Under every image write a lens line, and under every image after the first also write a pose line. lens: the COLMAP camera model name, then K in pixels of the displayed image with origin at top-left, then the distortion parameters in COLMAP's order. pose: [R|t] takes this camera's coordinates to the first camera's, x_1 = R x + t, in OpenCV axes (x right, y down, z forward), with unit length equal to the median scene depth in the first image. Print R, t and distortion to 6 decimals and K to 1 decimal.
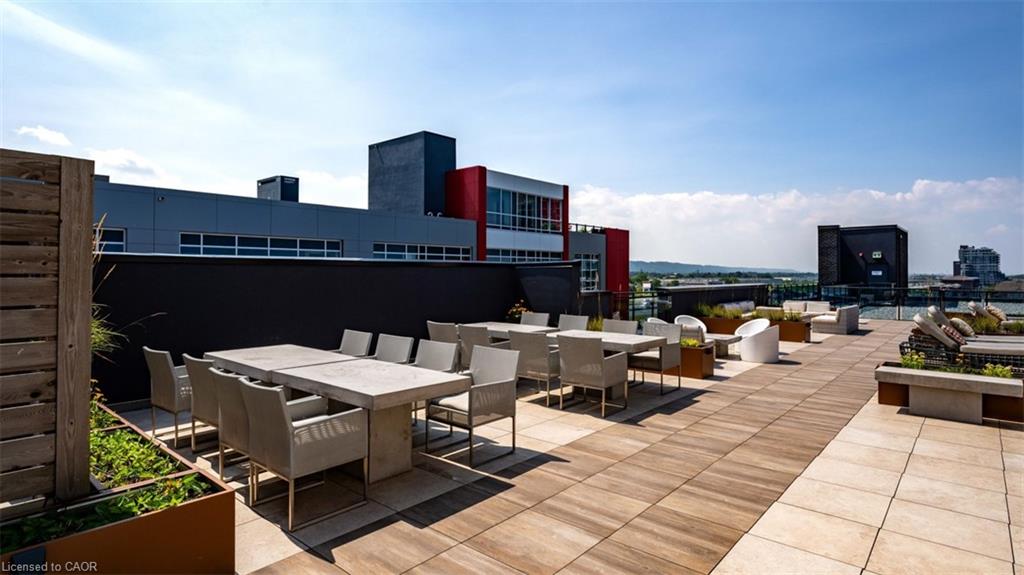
lens RADIAL K [[539.8, 0, 514.4], [0, 539.8, 271.1], [0, 0, 1]] dist [-0.004113, -0.000786]
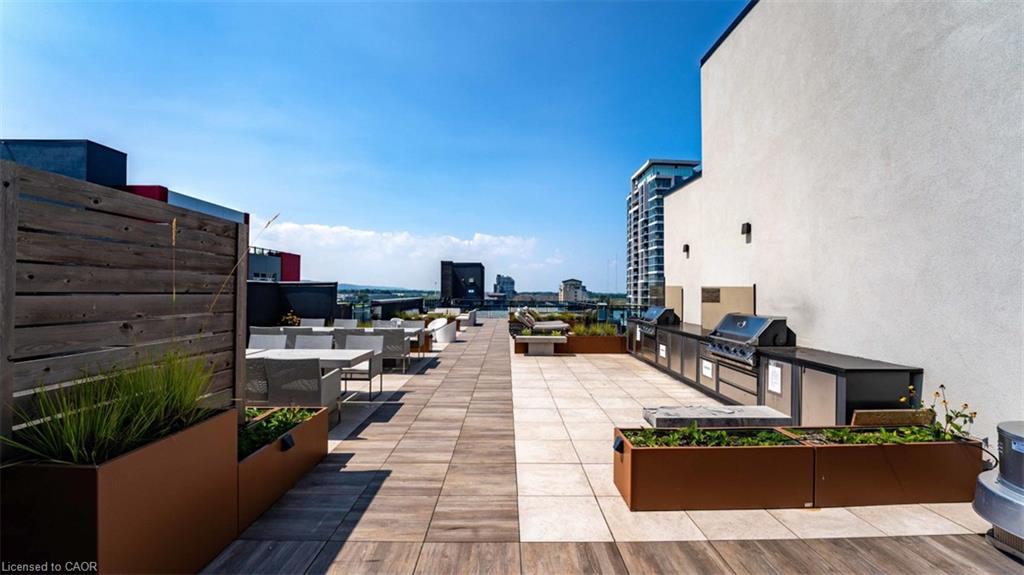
lens RADIAL K [[418.8, 0, 512.0], [0, 418.8, 287.5], [0, 0, 1]] dist [-0.020702, -0.000059]
pose [[0.744532, 0.011797, 0.667482, -0.081941], [-0.010358, 0.999928, -0.006120, -0.000824], [-0.667506, -0.002357, 0.744600, -0.041369]]
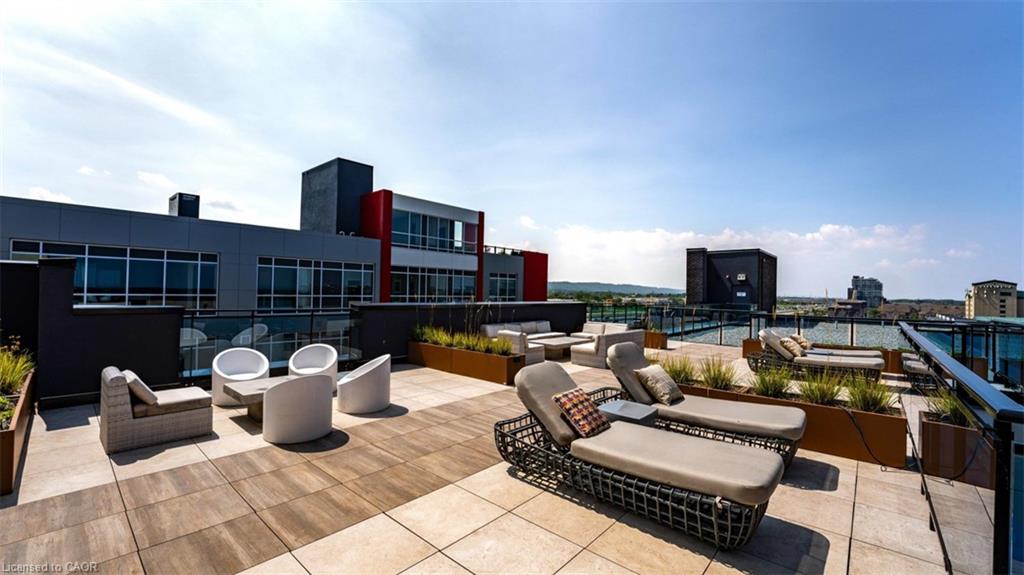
lens RADIAL K [[414.8, 0, 512.0], [0, 414.8, 287.5], [0, 0, 1]] dist [-0.020824, -0.000195]
pose [[0.999800, 0.018711, -0.007015, 0.189611], [-0.018744, 0.999813, -0.004746, 0.002179], [0.006925, 0.004877, 0.999964, 0.156270]]
